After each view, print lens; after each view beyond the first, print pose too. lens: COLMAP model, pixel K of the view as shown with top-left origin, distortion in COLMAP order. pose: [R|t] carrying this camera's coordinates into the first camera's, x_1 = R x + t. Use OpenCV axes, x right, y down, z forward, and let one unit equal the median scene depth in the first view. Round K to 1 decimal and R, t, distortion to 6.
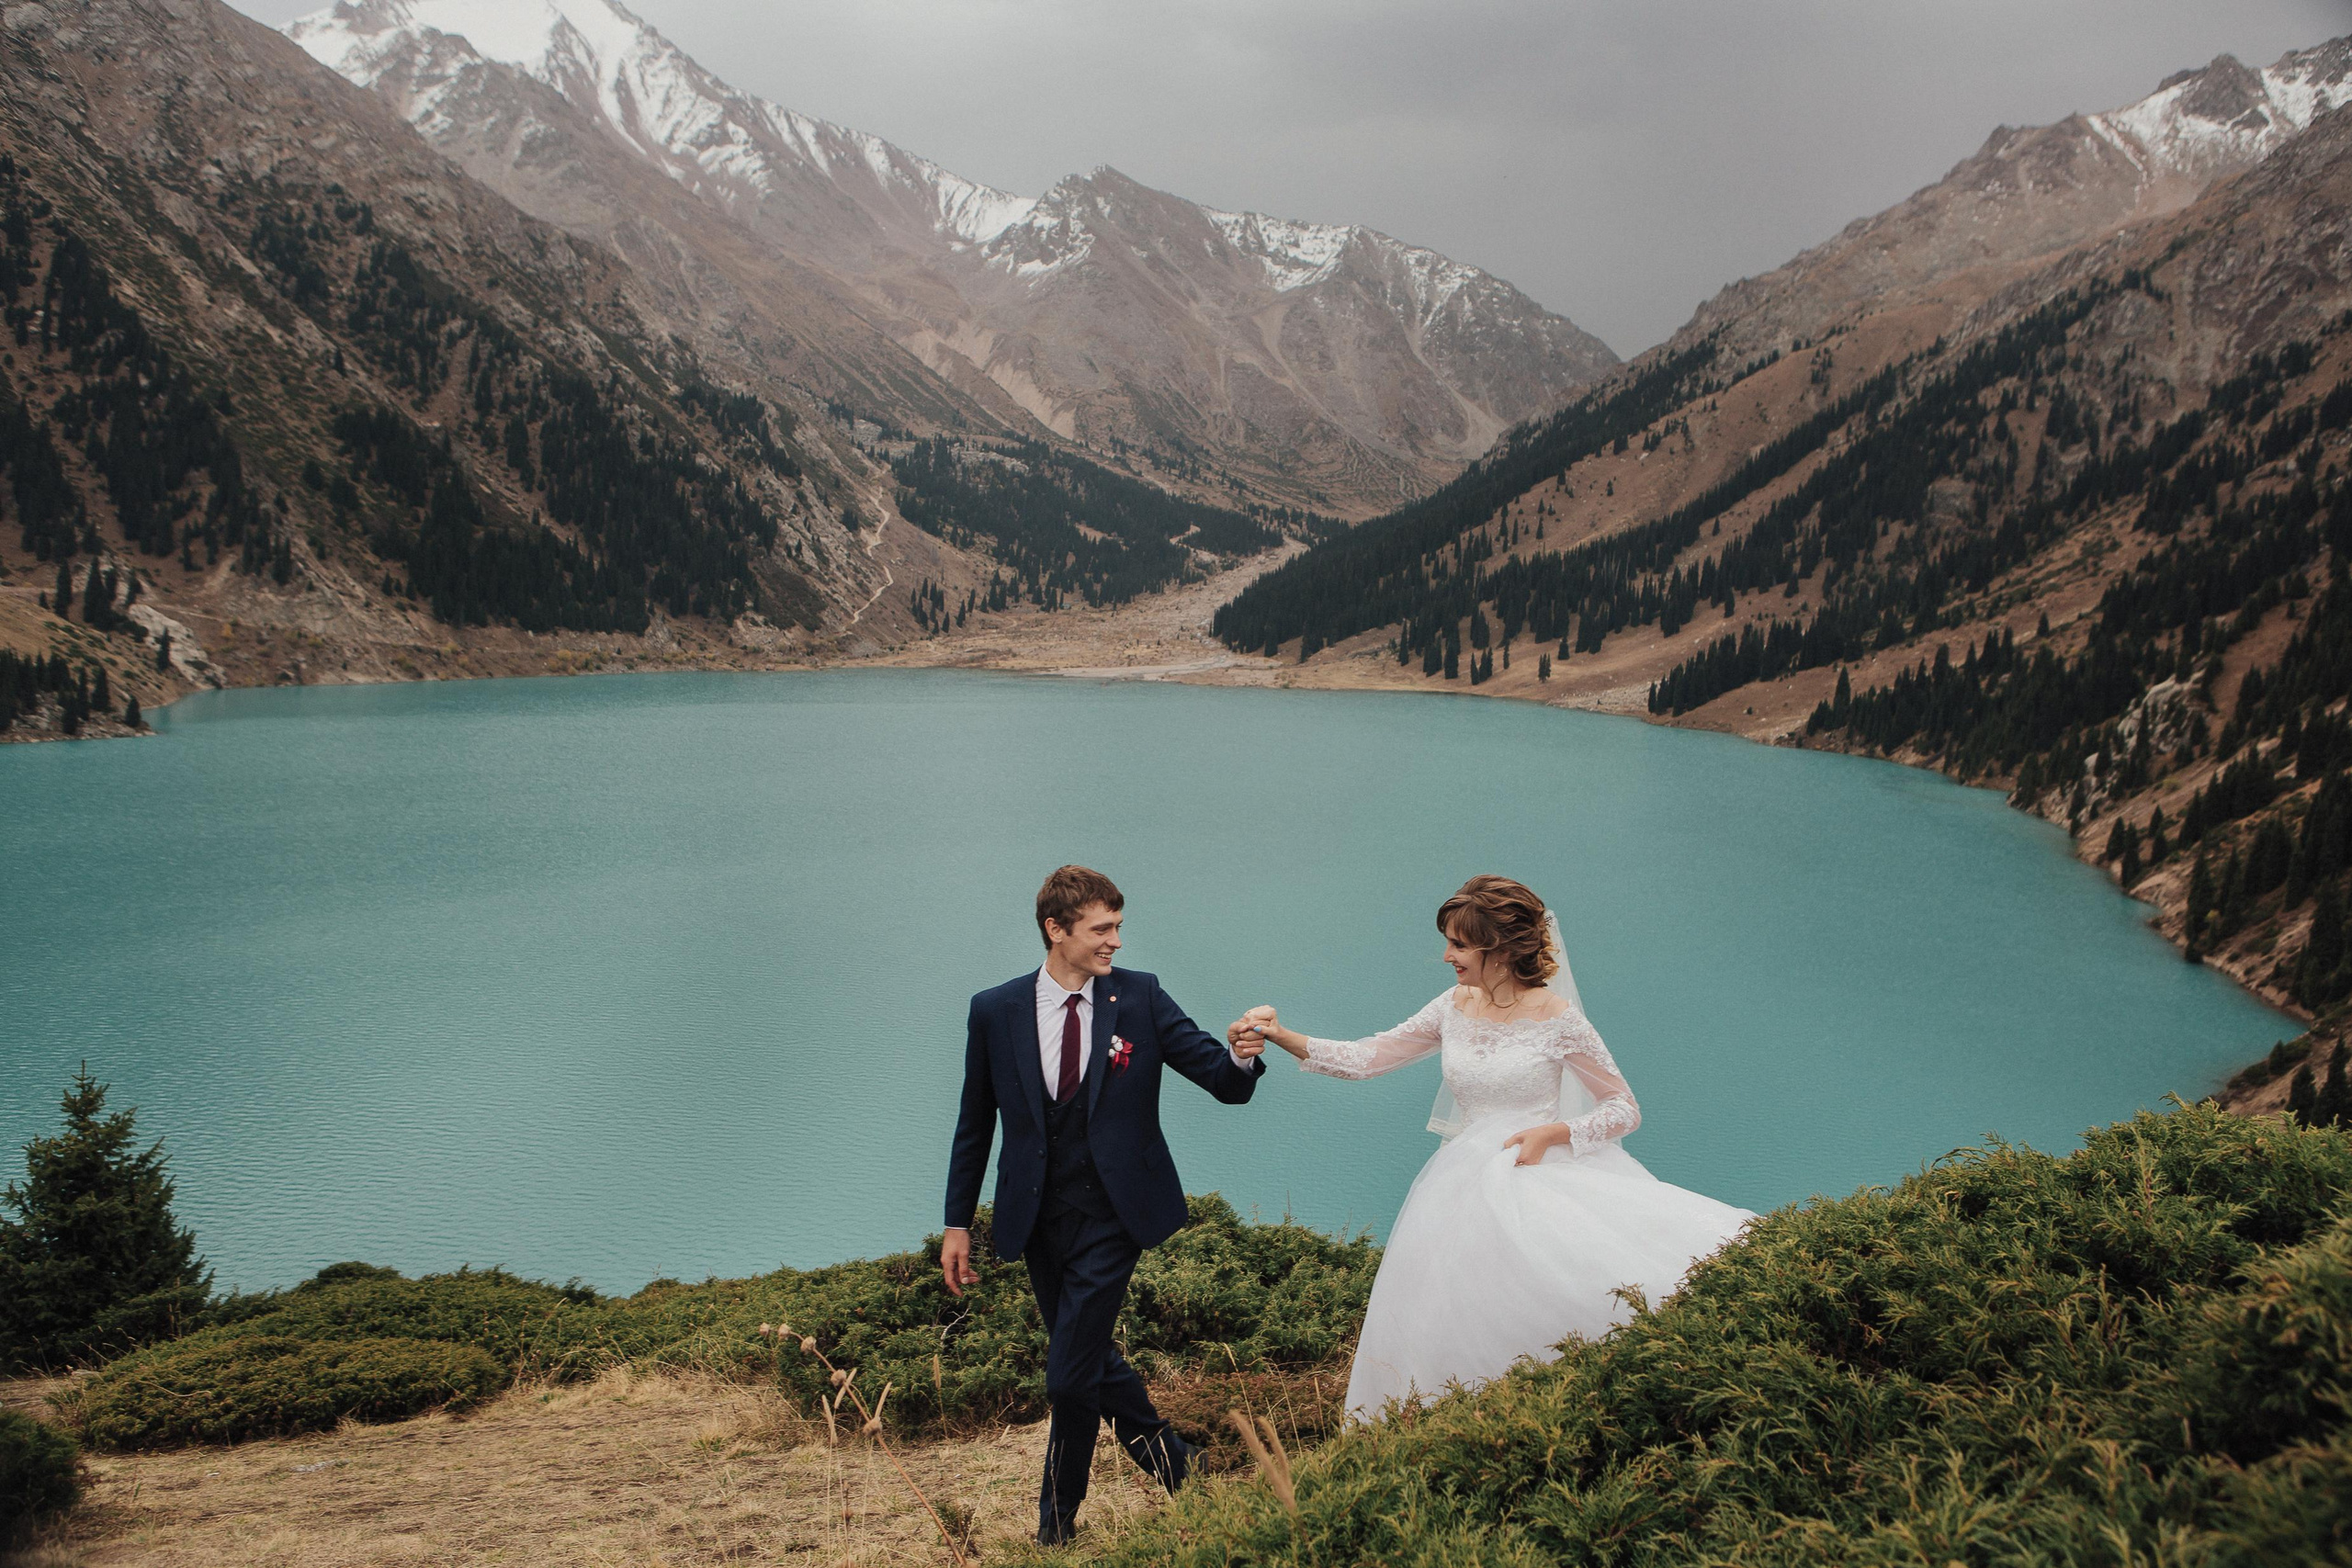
lens RADIAL K [[1908.9, 0, 1183.7], [0, 1908.9, 761.5], [0, 0, 1]] dist [-0.110937, 0.124865]
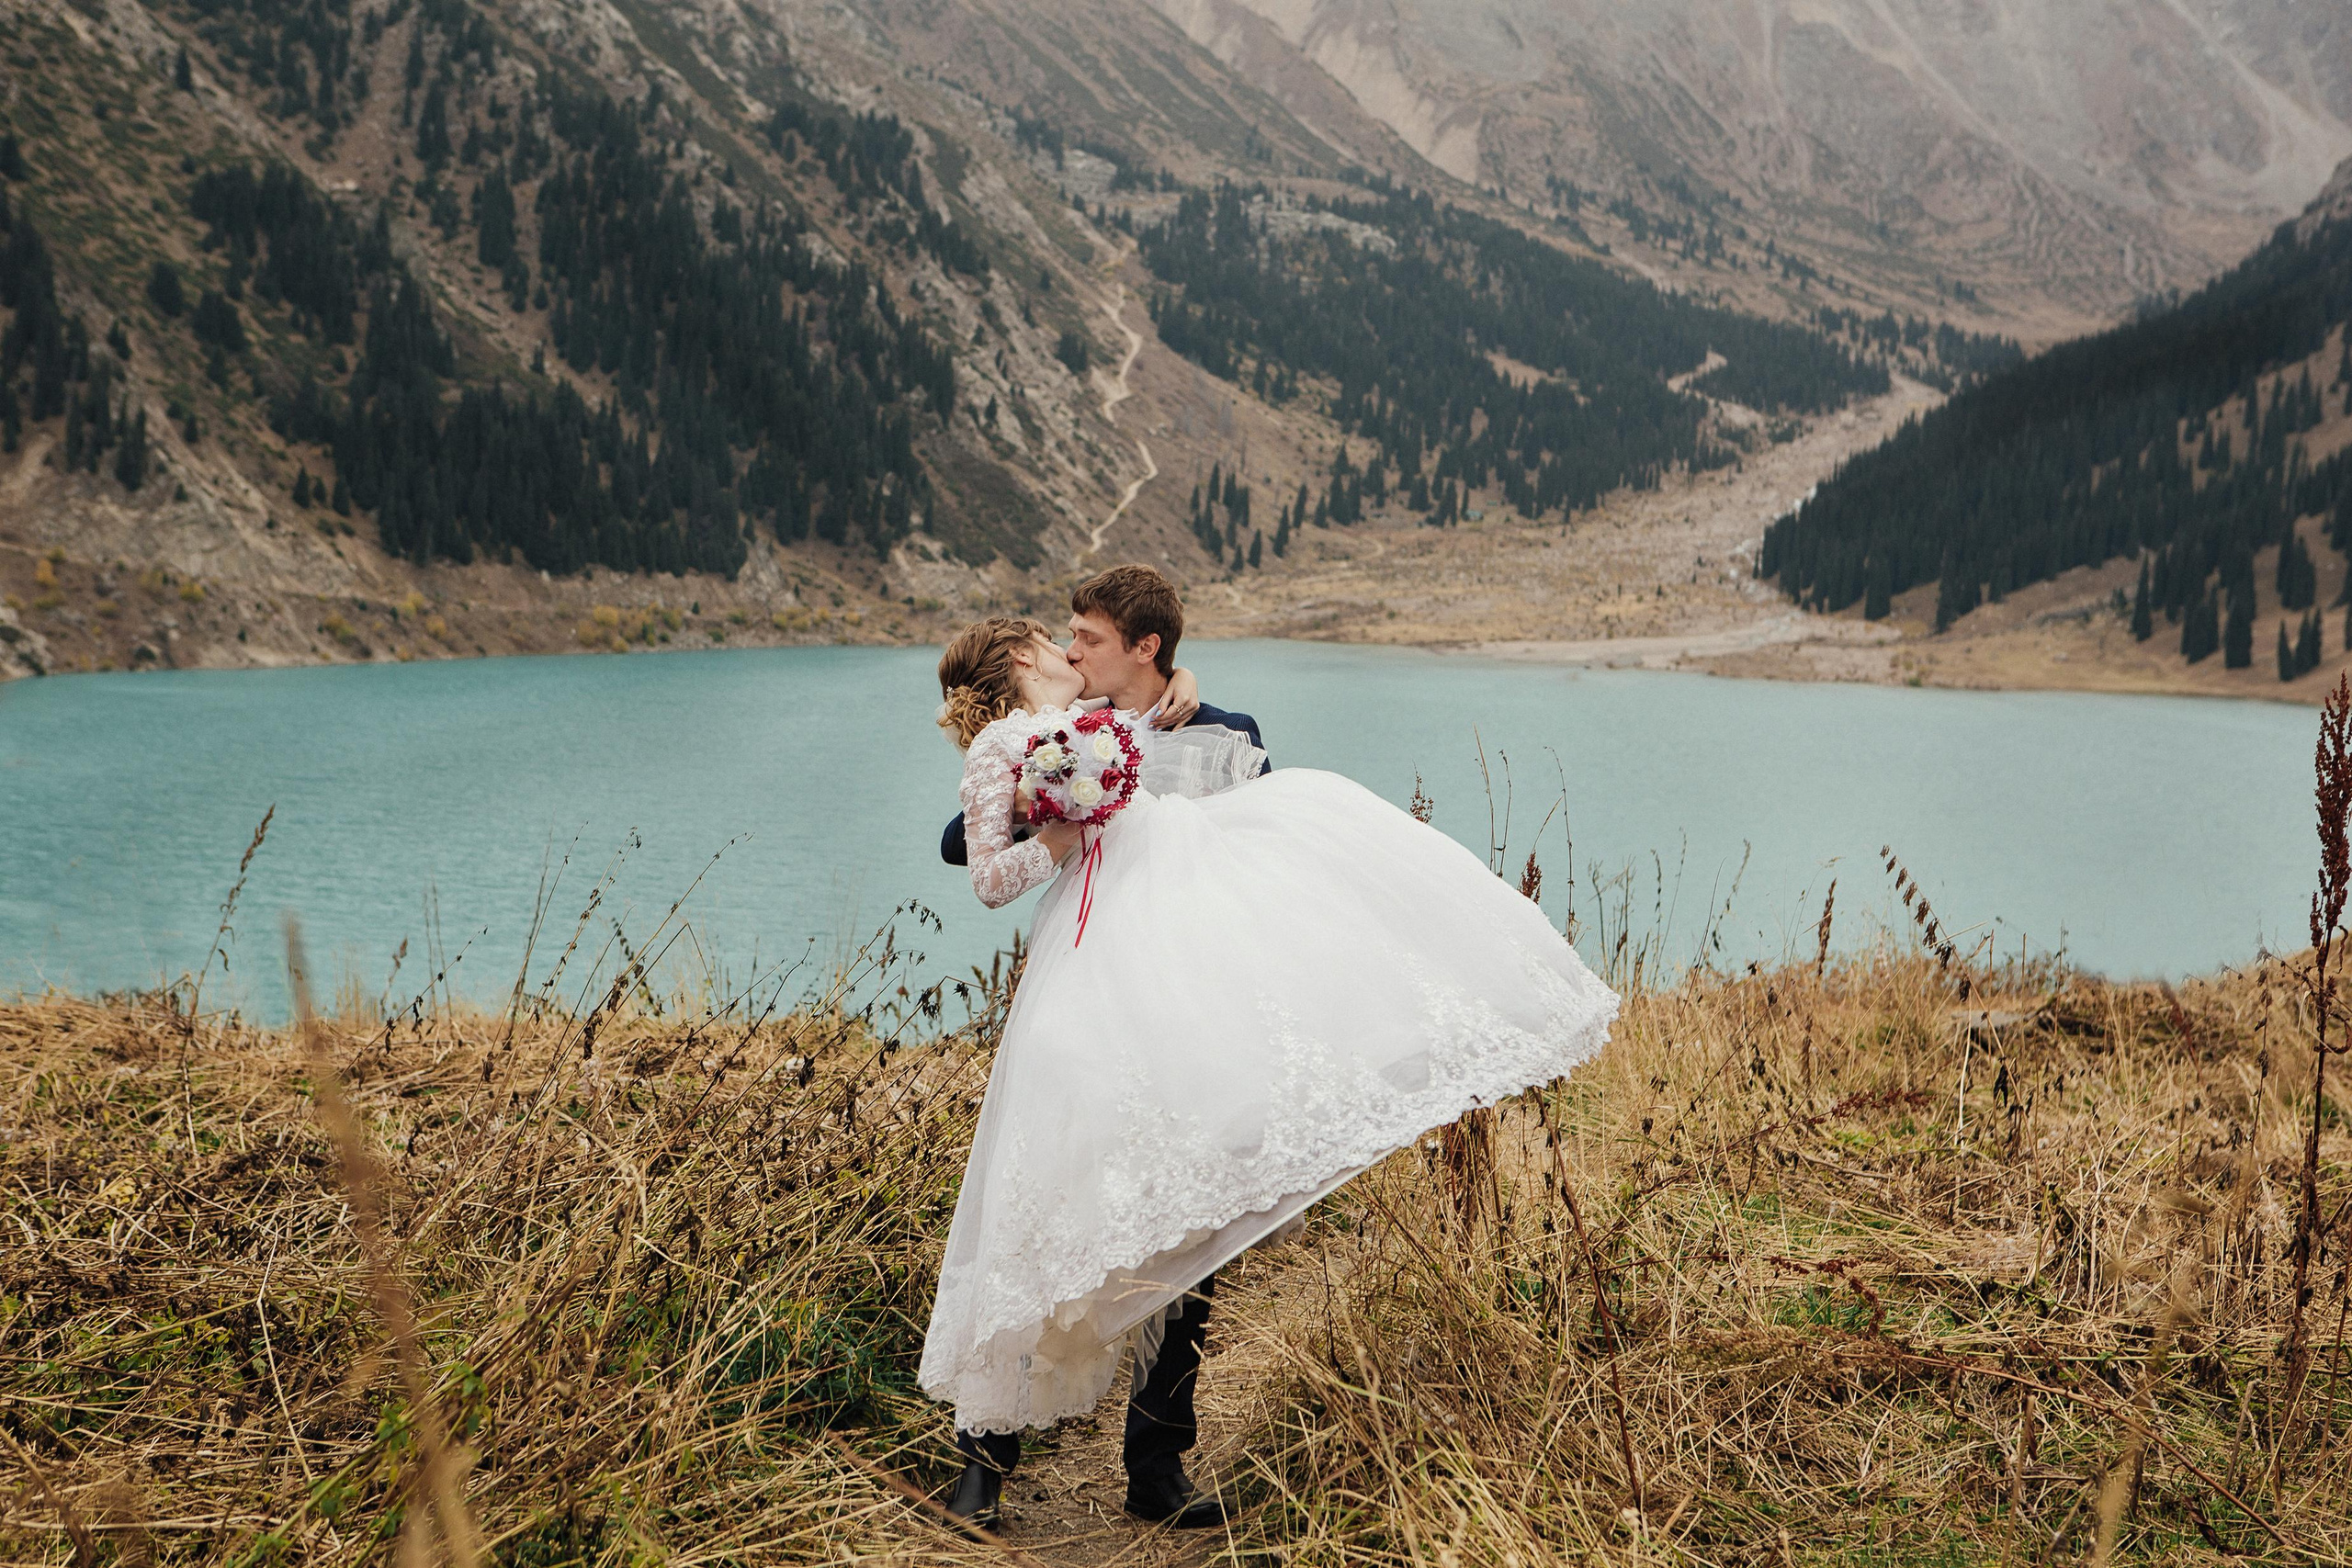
lens RADIAL K [[3273.5, 0, 1290.5], [0, 3273.5, 729.9], [0, 0, 1]] dist [0.055864, 0.000000]
pose [[0.989280, 0.012154, -0.145524, 0.019667], [-0.017057, 0.999327, -0.032487, 0.007673], [0.145031, 0.034621, 0.988821, 0.097848]]
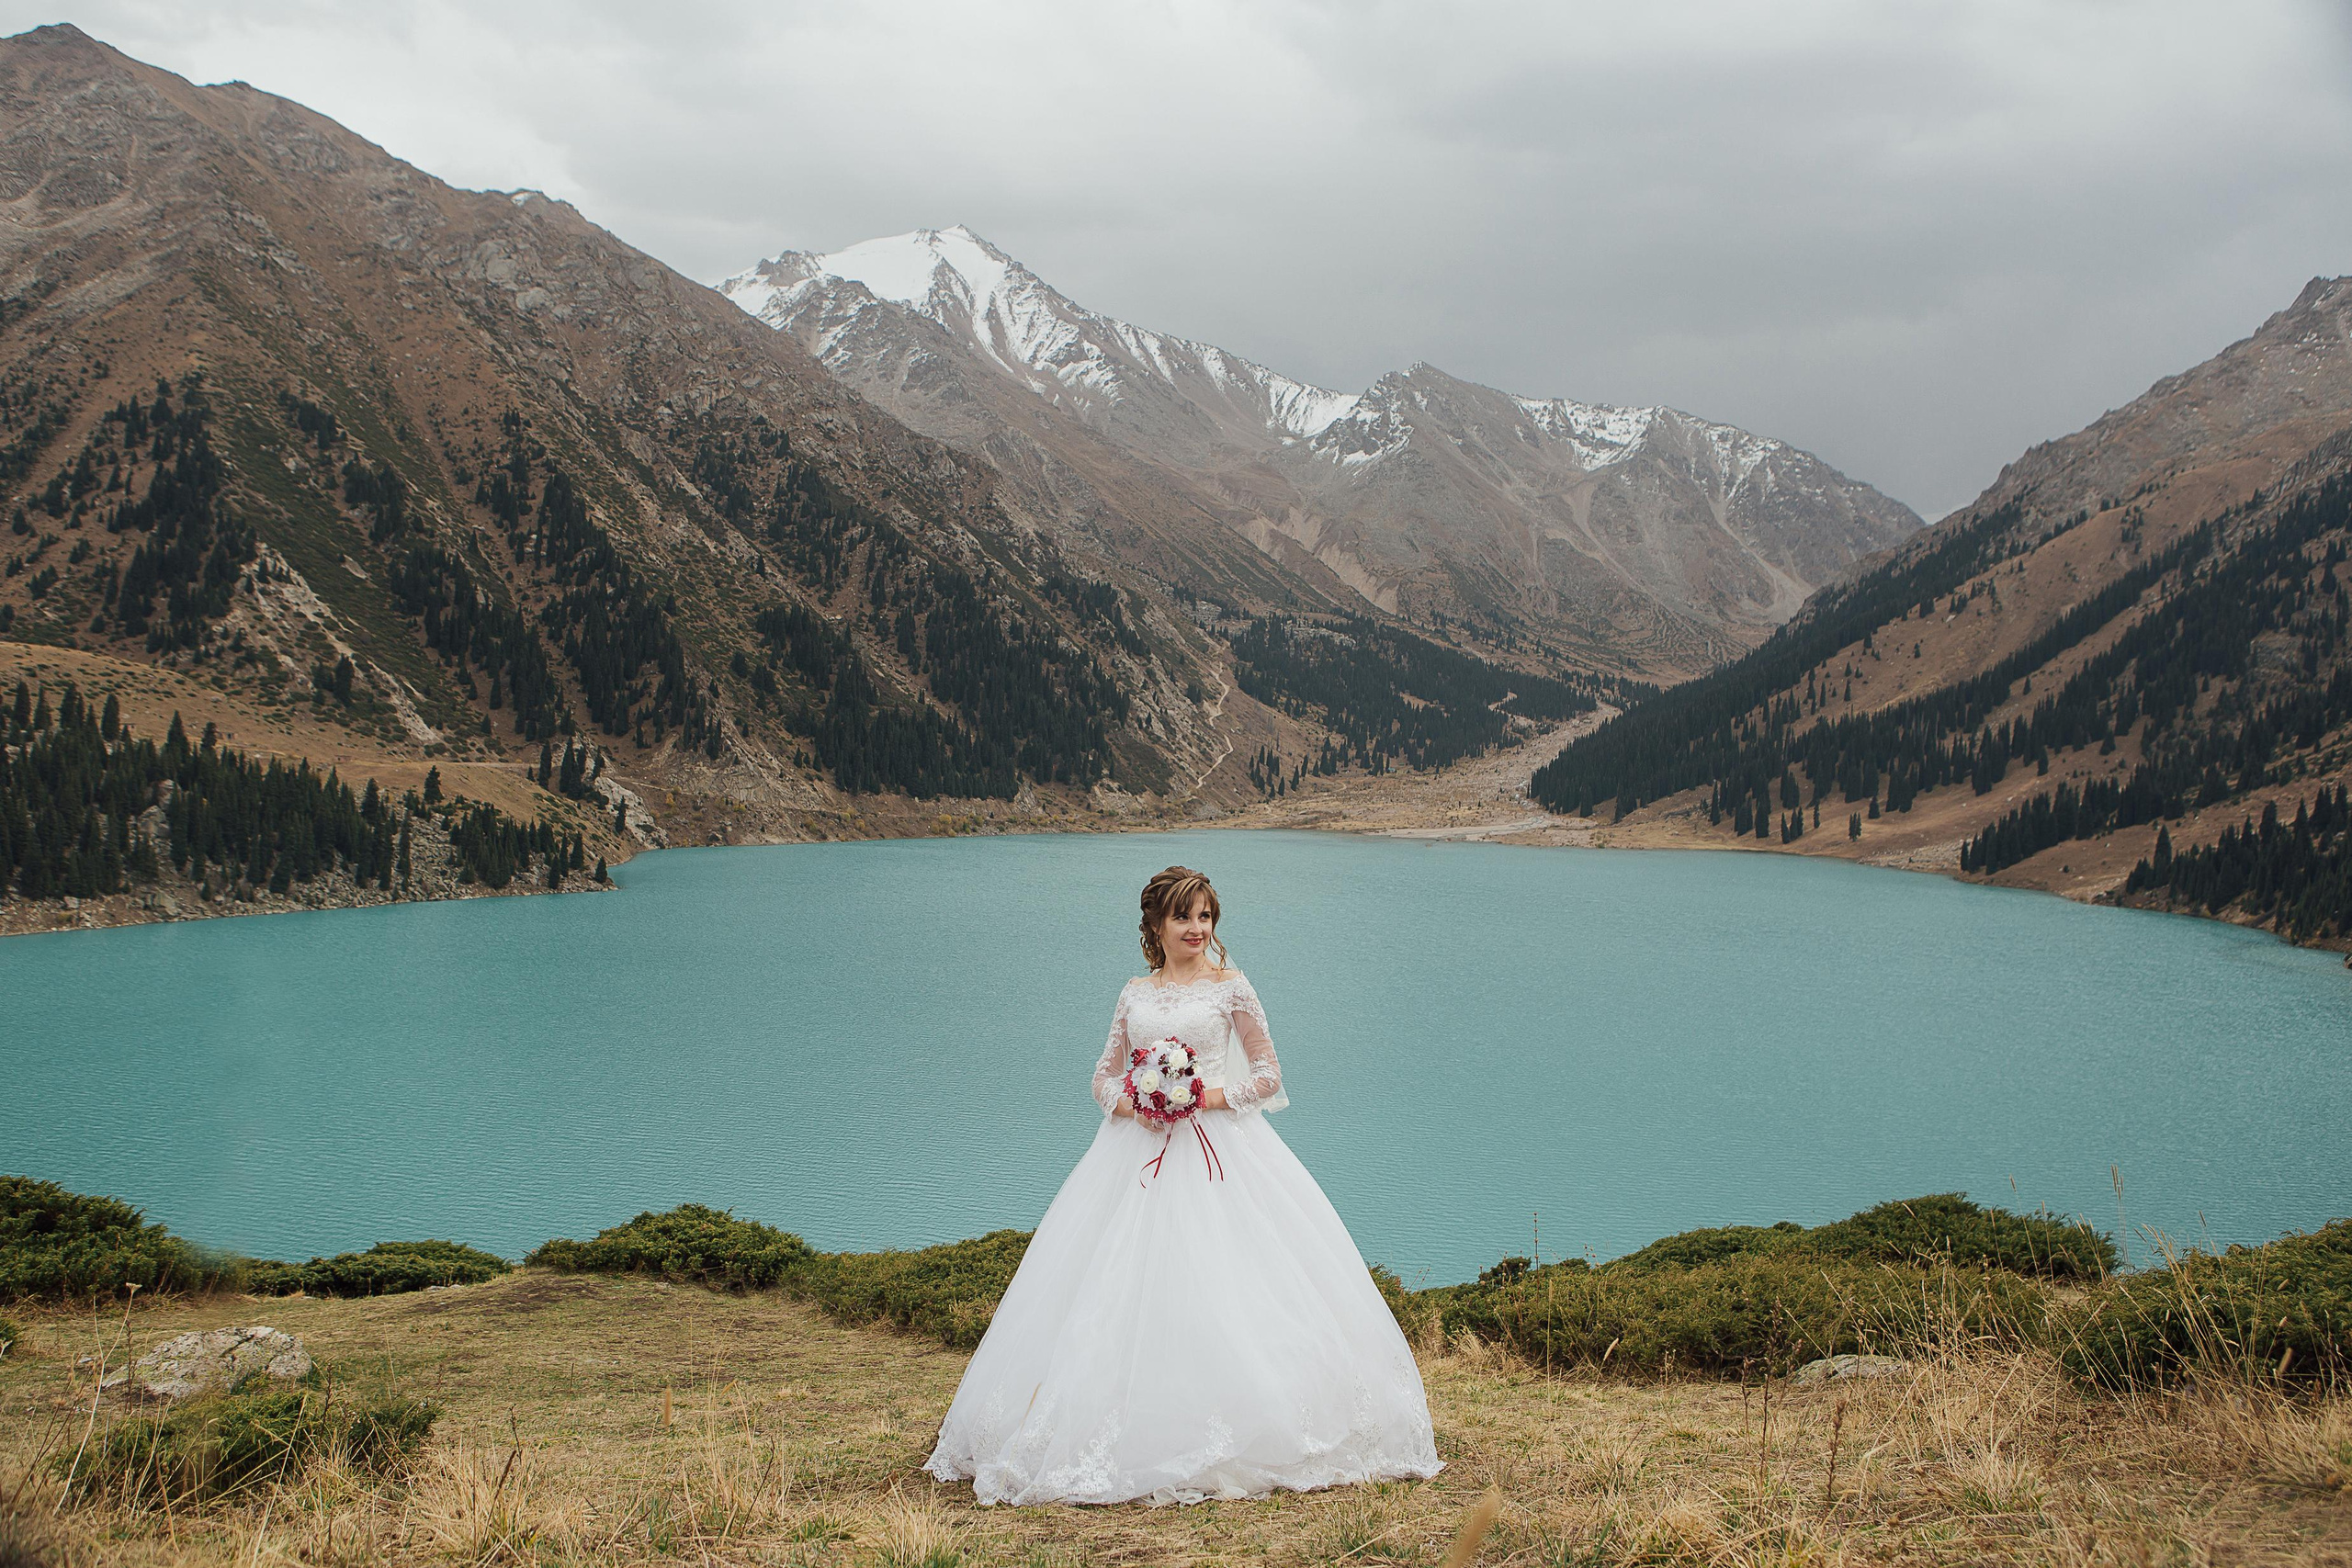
lens RADIAL K [[1716.5, 0, 1142.4], [0, 1716.5, 727.6], [0, 0, 1]] dist [-0.104199, 0.080793]
pose [[0.978532, -0.014707, -0.205568, -0.000051], [-0.008501, 0.993721, -0.111559, 0.003899], [0.205918, 0.110912, 0.972264, 0.025611]]
